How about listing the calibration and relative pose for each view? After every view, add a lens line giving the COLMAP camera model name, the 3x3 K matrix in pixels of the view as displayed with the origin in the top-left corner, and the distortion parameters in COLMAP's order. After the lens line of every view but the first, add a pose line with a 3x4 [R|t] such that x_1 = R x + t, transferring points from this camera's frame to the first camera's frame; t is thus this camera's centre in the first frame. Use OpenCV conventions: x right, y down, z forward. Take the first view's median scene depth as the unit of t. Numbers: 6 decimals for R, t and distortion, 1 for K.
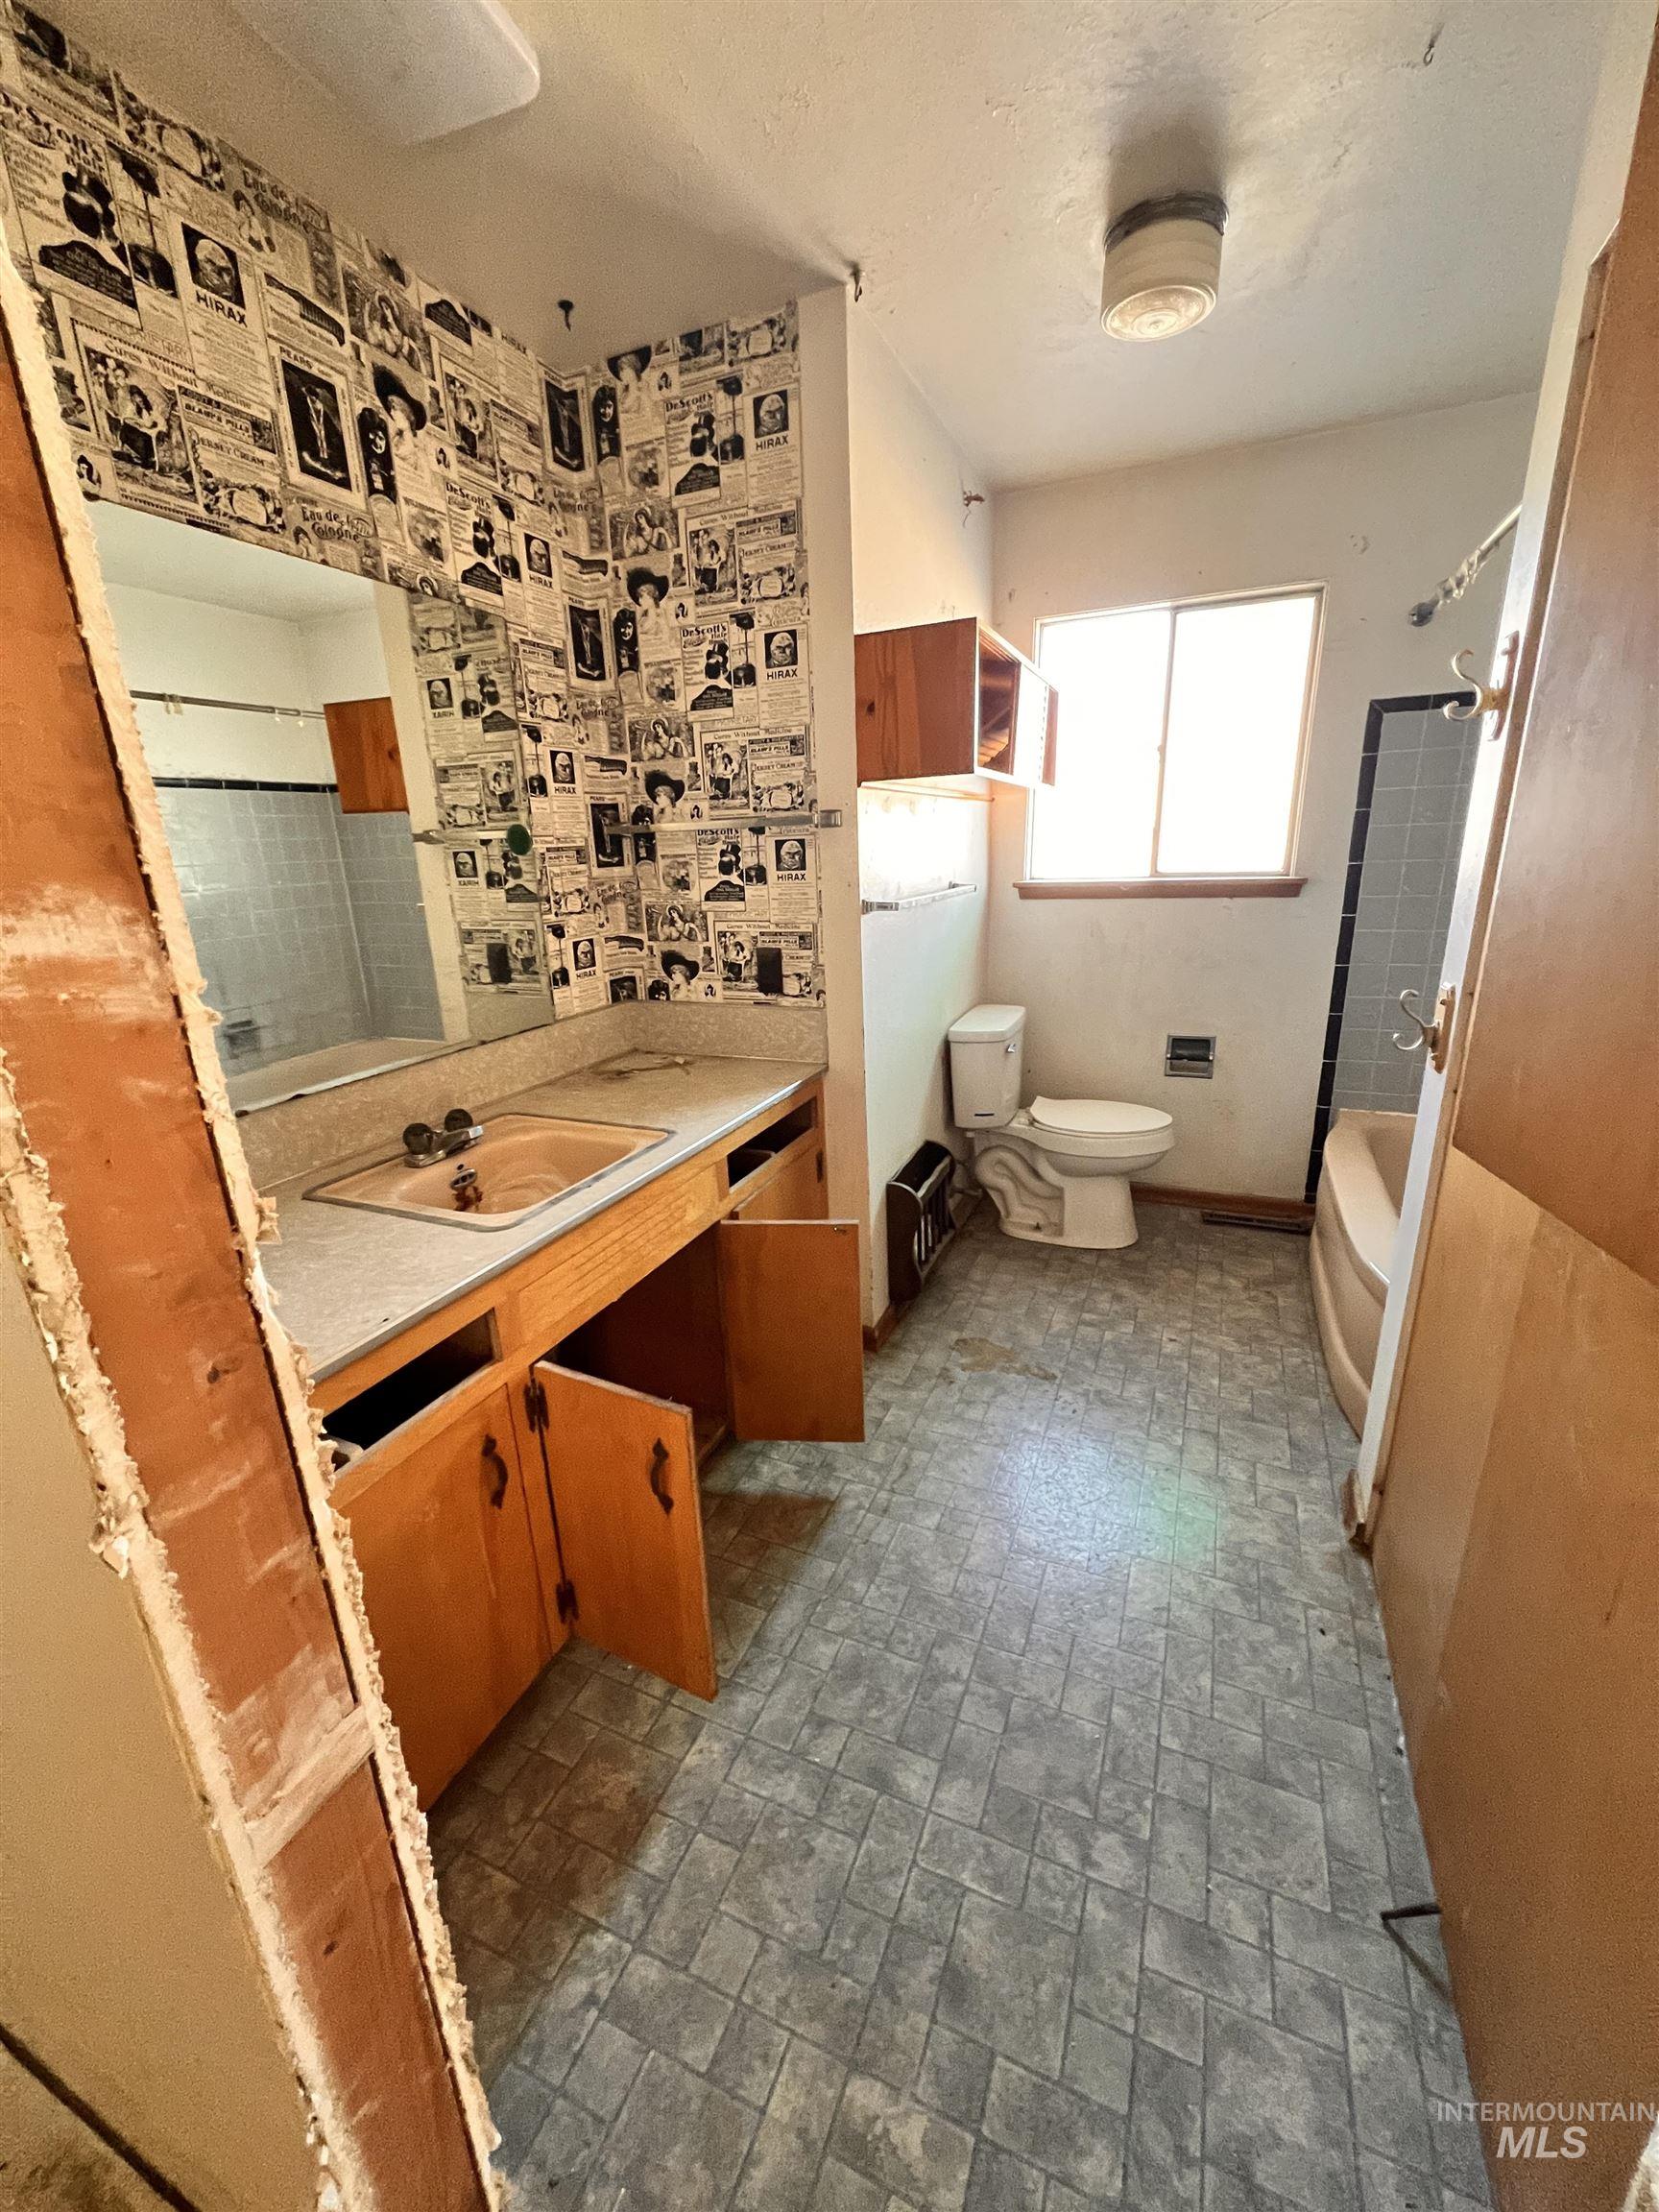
lens RADIAL K [[872.3, 0, 824.7], [0, 872.3, 1106.9], [0, 0, 1]] dist [-0.001755, 0.000078]
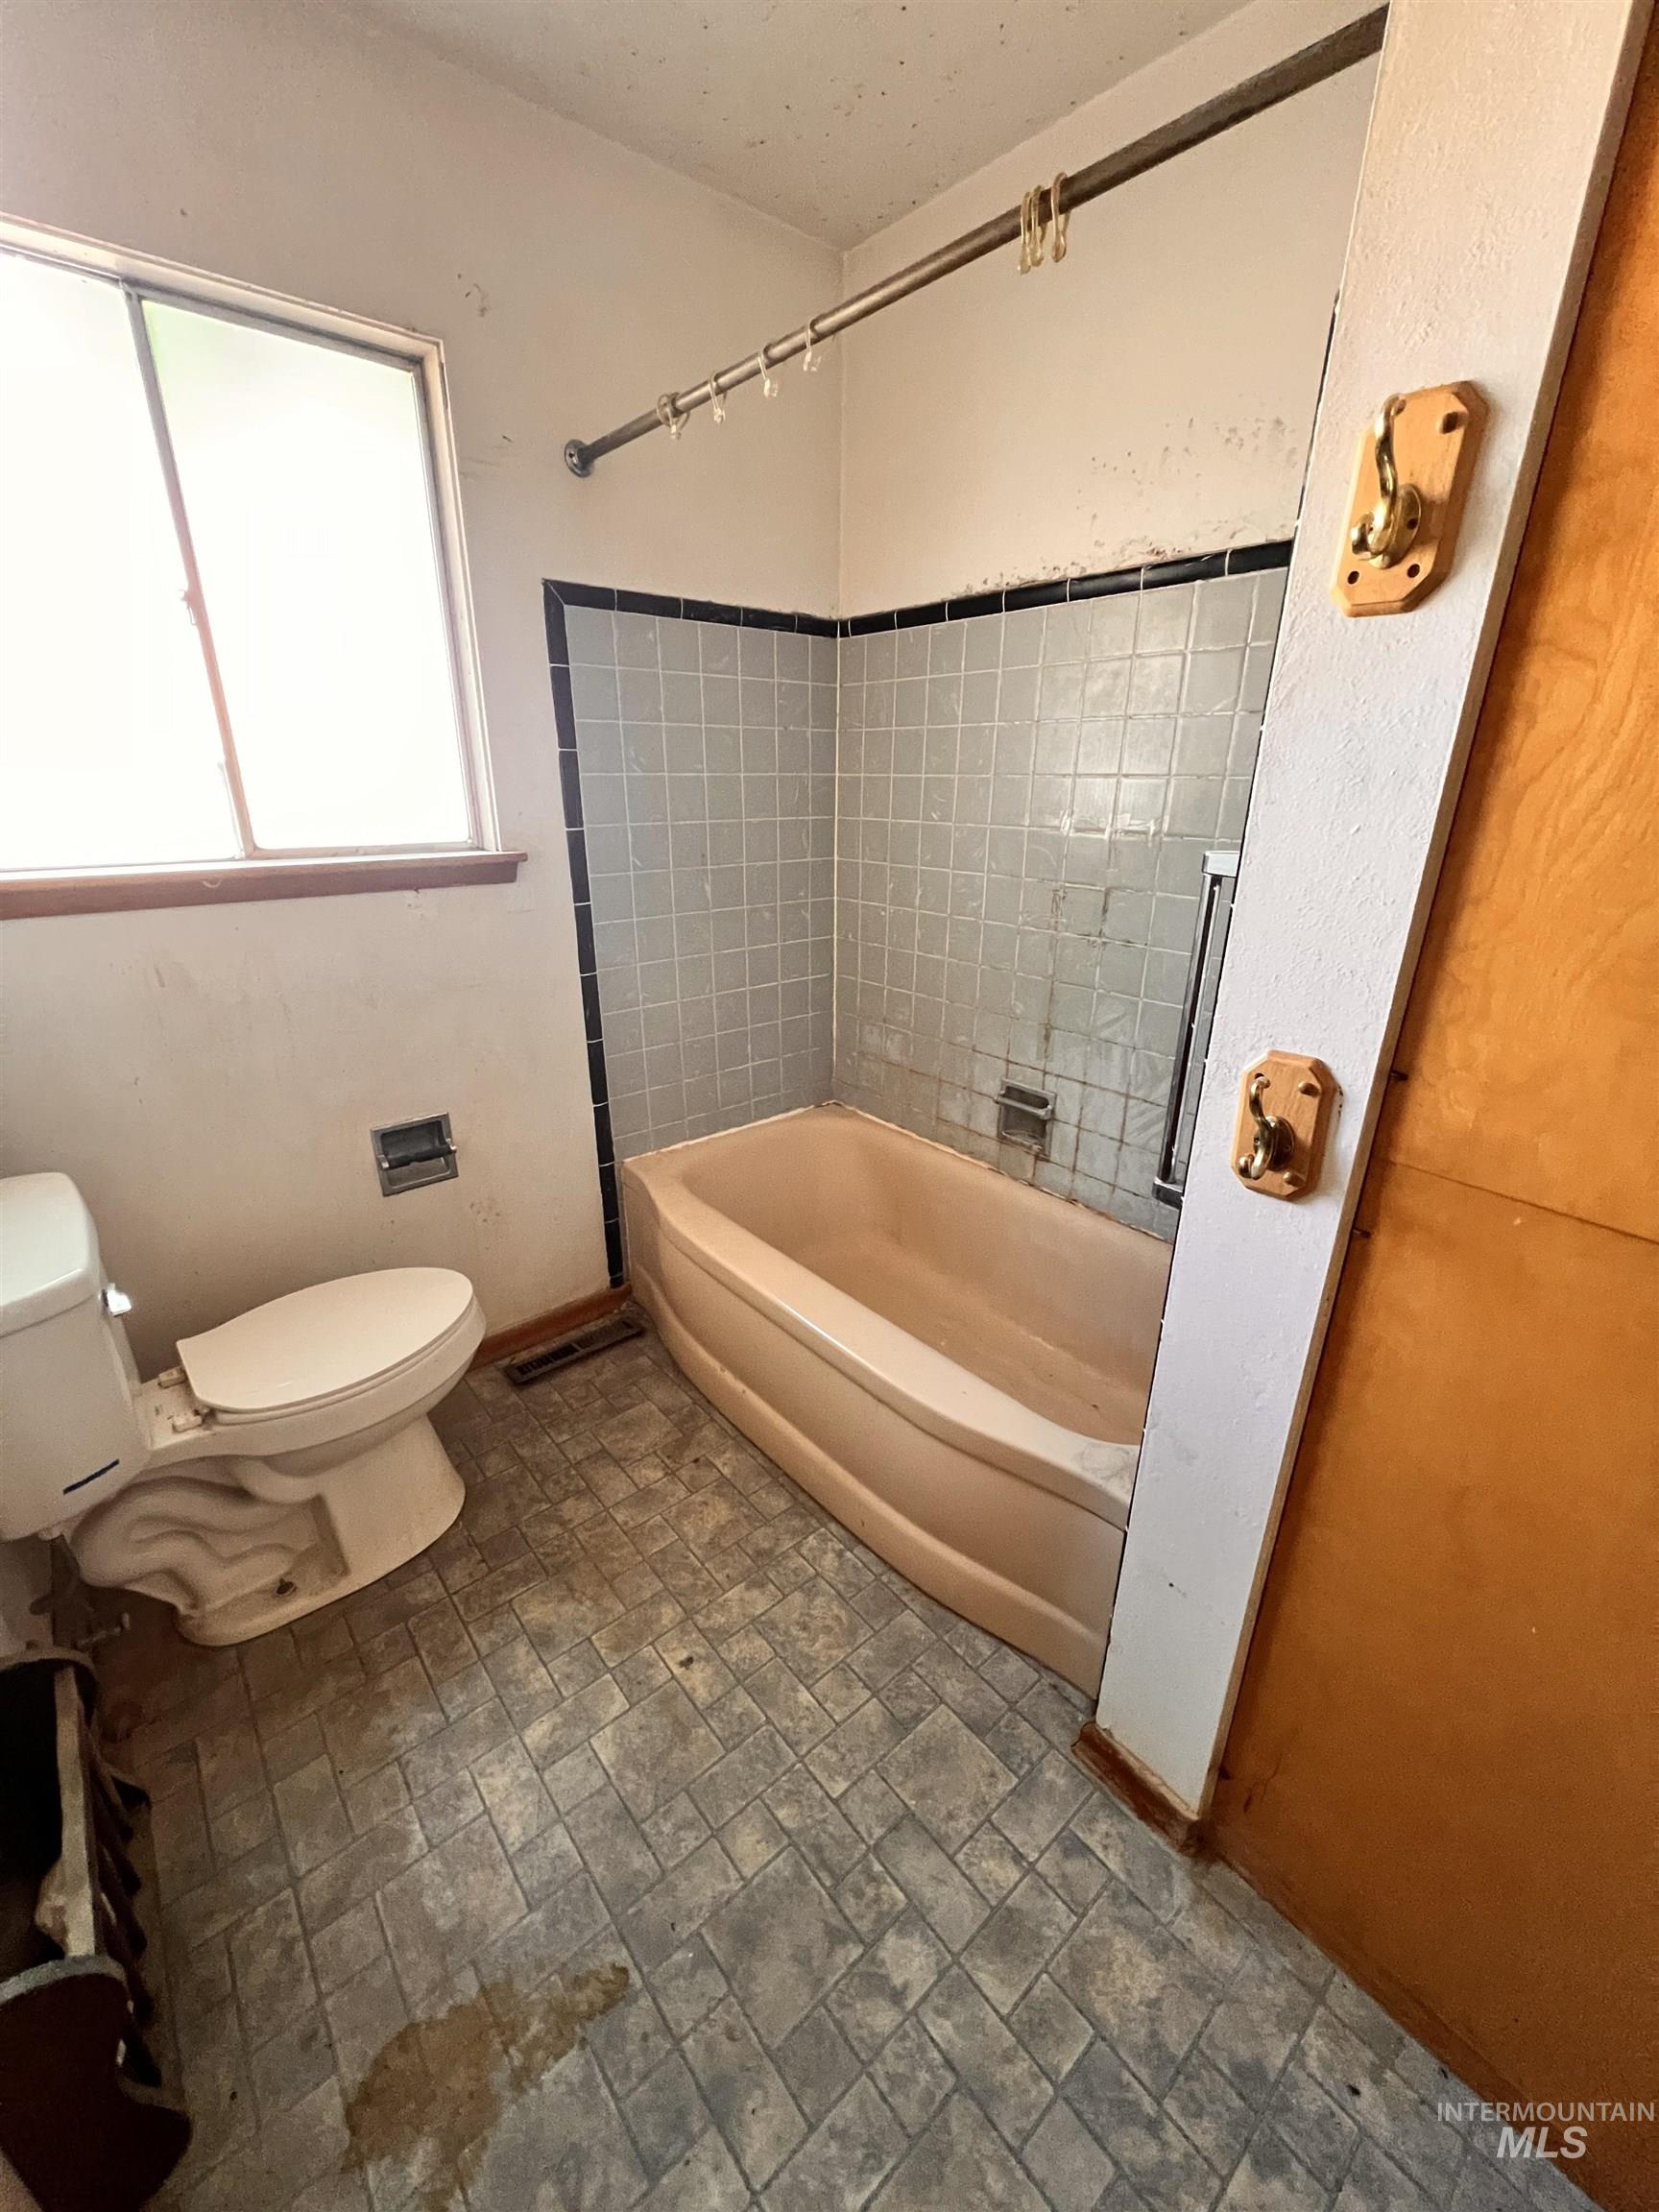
lens RADIAL K [[872.3, 0, 825.7], [0, 872.3, 1113.9], [0, 0, 1]] dist [-0.001755, 0.000078]
pose [[0.436539, -0.287226, 0.852605, 0.037101], [0.237737, 0.950812, 0.198587, -0.145615], [-0.867706, 0.116005, 0.483351, 0.485237]]
